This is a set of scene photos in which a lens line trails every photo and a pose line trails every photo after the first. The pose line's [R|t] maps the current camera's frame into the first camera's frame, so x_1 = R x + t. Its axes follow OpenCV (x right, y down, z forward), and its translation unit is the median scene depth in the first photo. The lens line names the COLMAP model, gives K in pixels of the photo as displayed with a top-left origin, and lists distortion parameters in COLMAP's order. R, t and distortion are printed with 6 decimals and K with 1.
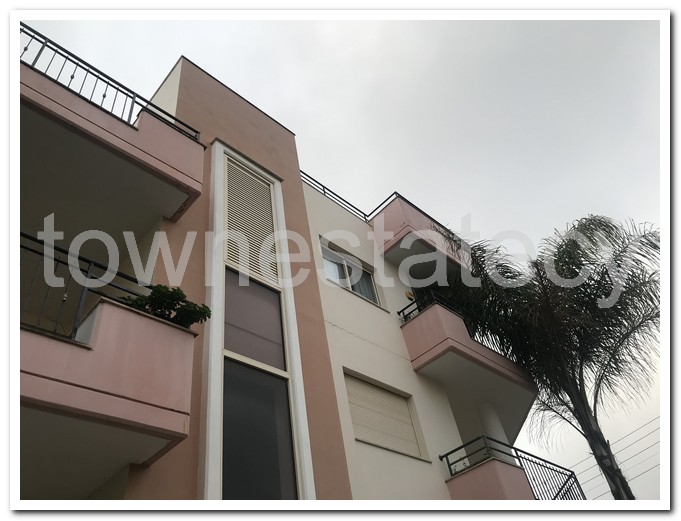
lens RADIAL K [[520.3, 0, 340.5], [0, 520.3, 260.5], [0, 0, 1]] dist [0.052507, -0.065355]
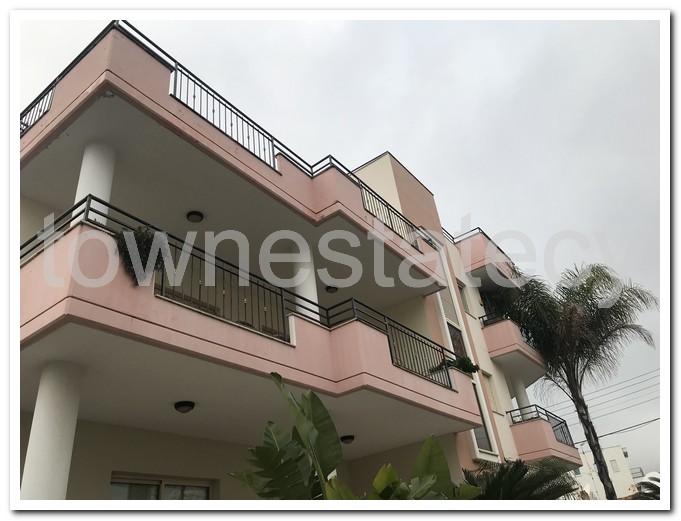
lens RADIAL K [[520.3, 0, 340.5], [0, 520.3, 260.5], [0, 0, 1]] dist [0.052507, -0.065355]
pose [[0.984710, 0.114568, 0.131223, -0.537931], [-0.138310, 0.972165, 0.189116, -0.313887], [-0.105904, -0.204374, 0.973147, -0.460755]]
